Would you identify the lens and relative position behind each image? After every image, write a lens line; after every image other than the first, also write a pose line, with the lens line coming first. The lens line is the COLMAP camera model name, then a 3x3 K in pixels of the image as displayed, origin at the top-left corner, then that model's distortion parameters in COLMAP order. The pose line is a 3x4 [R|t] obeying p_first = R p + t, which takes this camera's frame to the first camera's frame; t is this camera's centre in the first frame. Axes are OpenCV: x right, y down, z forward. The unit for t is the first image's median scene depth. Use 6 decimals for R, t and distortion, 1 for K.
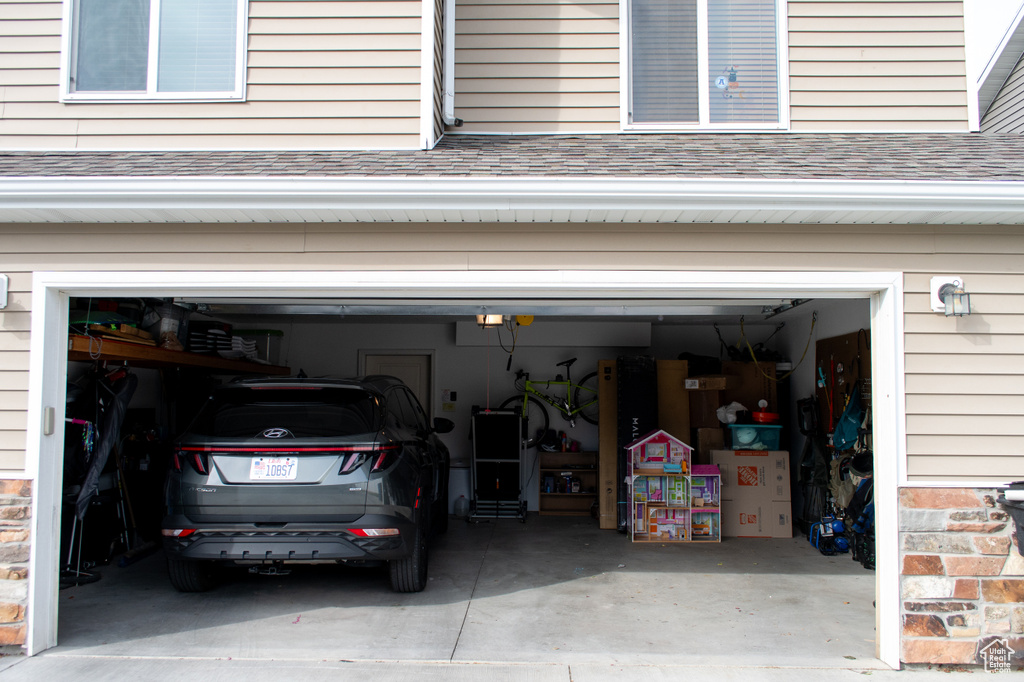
lens RADIAL K [[837.8, 0, 517.4], [0, 837.8, 353.1], [0, 0, 1]] dist [-0.004905, 0.002747]
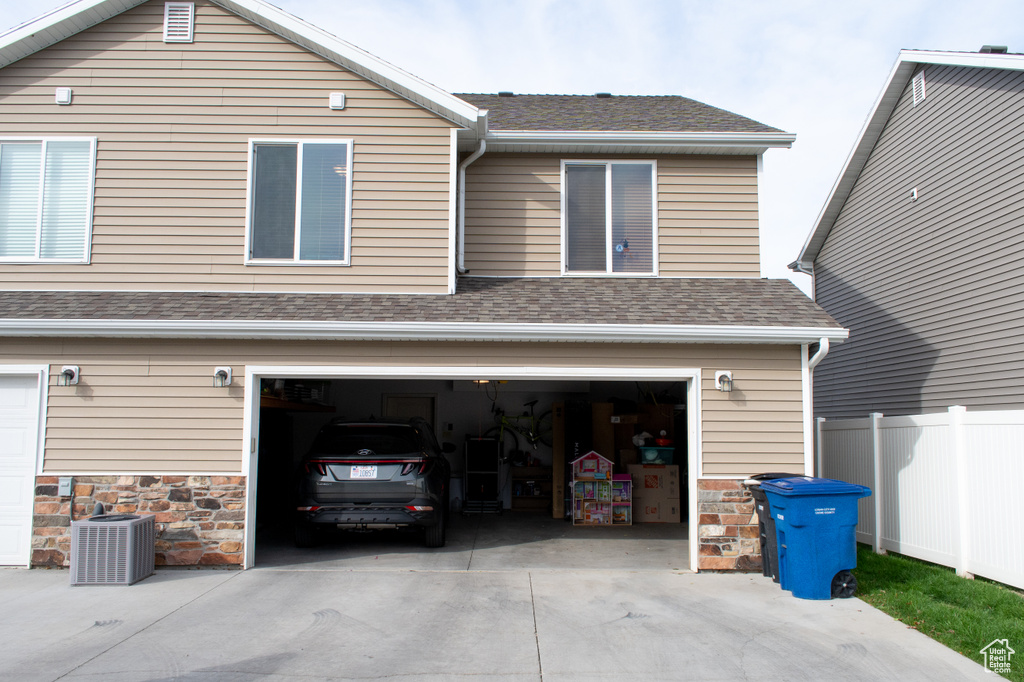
lens RADIAL K [[837.8, 0, 517.4], [0, 837.8, 353.1], [0, 0, 1]] dist [-0.004905, 0.002747]
pose [[0.999271, 0.004255, 0.037926, -0.033423], [-0.003241, 0.999637, -0.026748, -0.065811], [-0.038026, 0.026606, 0.998922, -0.770545]]
